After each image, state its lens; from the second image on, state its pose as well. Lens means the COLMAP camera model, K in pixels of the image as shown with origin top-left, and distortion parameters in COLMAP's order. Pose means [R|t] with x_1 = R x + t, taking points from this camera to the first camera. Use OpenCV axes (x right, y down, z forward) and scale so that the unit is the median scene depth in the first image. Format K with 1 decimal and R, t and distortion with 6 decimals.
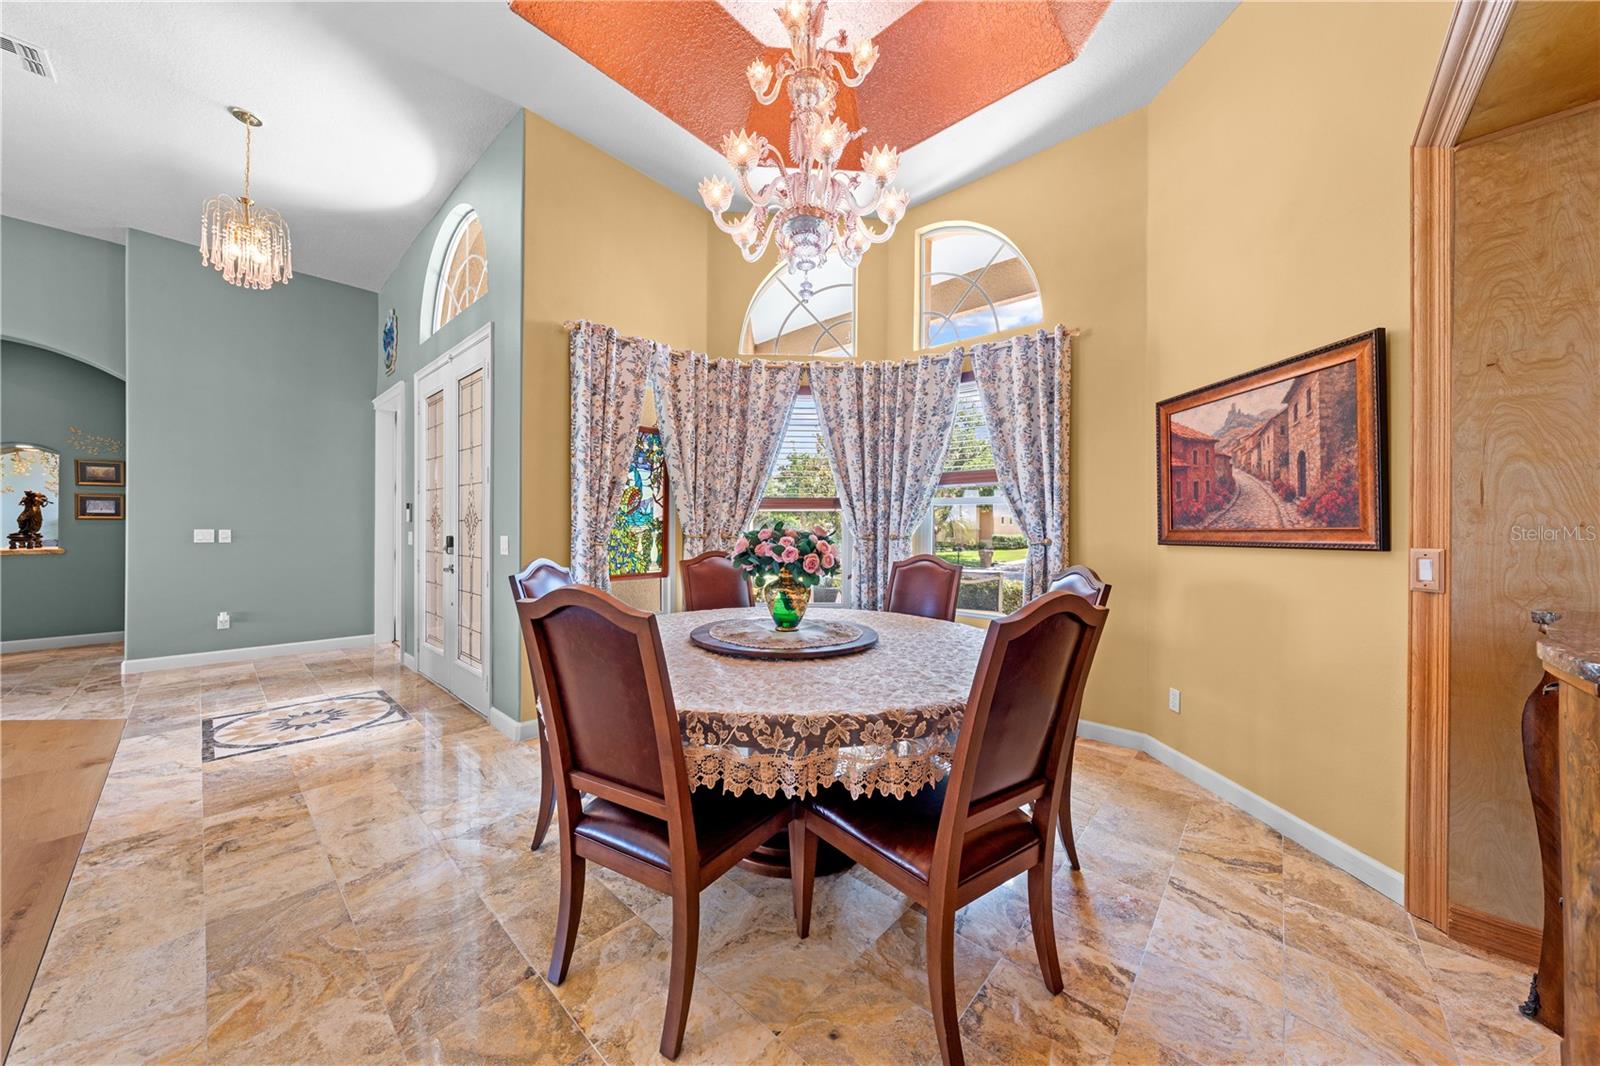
lens RADIAL K [[543.4, 0, 794.9], [0, 543.4, 530.6], [0, 0, 1]] dist [-0.003325, 0.000212]
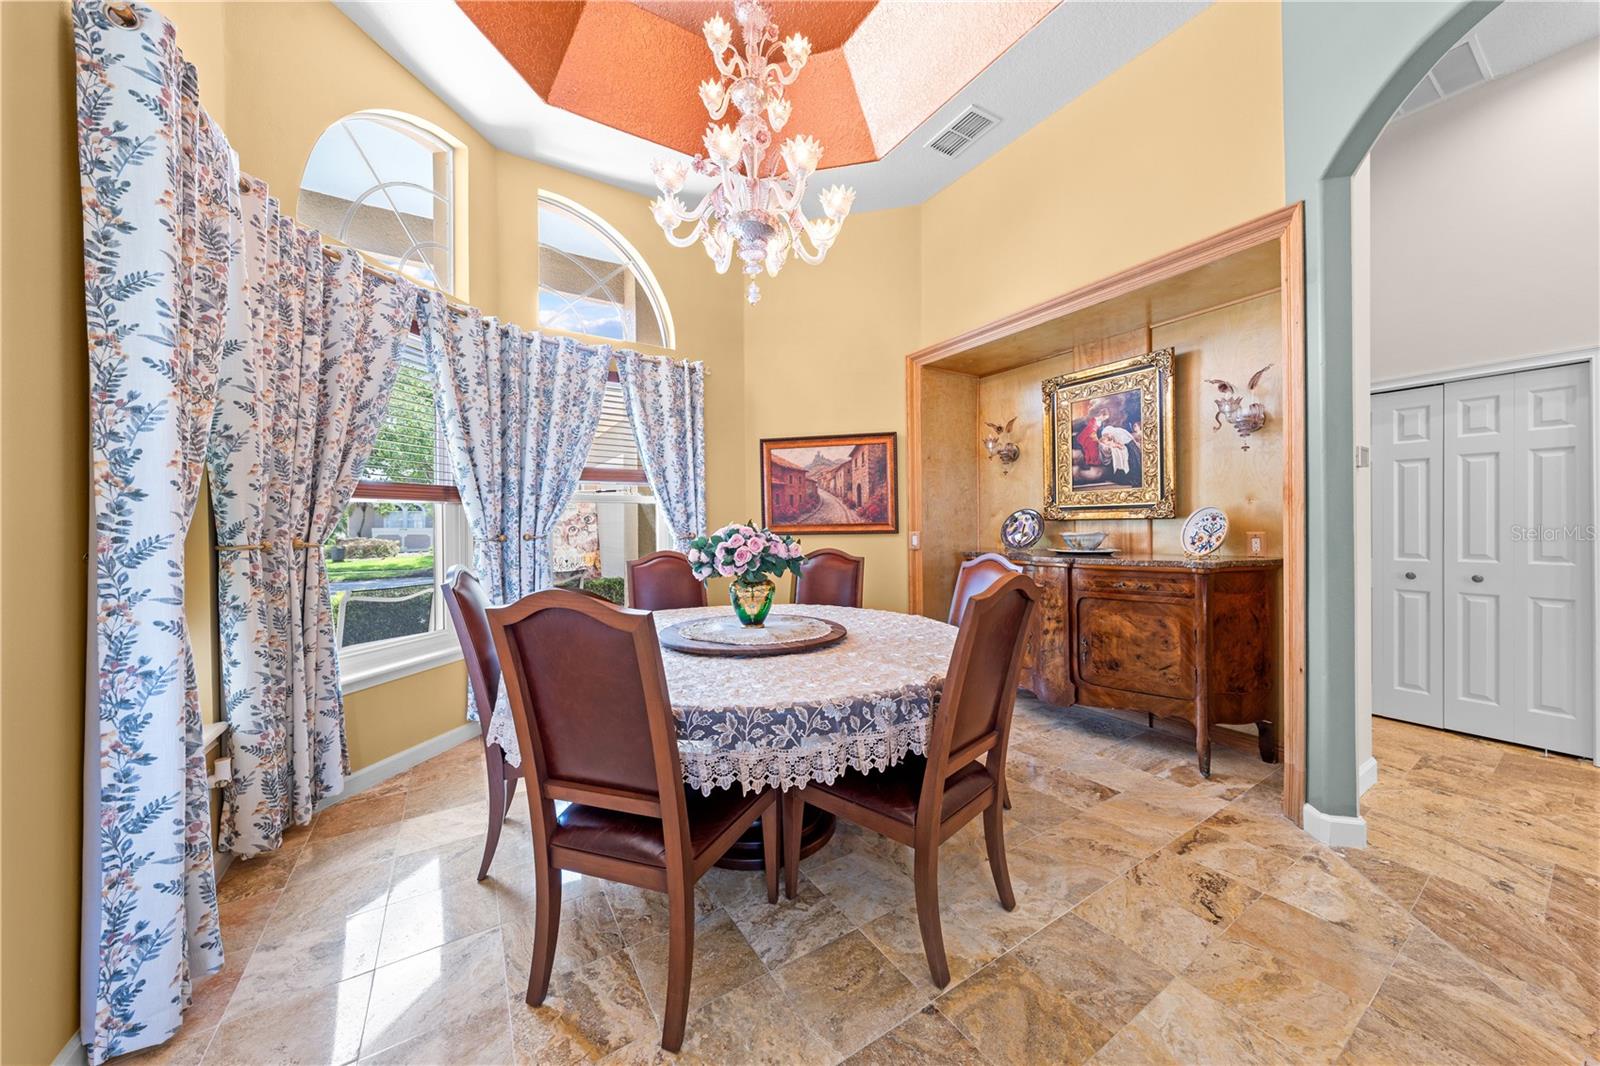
lens RADIAL K [[543.4, 0, 805.1], [0, 543.4, 531.1], [0, 0, 1]] dist [-0.003325, 0.000212]
pose [[0.261530, -0.019527, 0.964998, -0.794049], [0.012407, 0.999781, 0.016869, -0.008944], [-0.965116, 0.007561, 0.261715, 0.536224]]
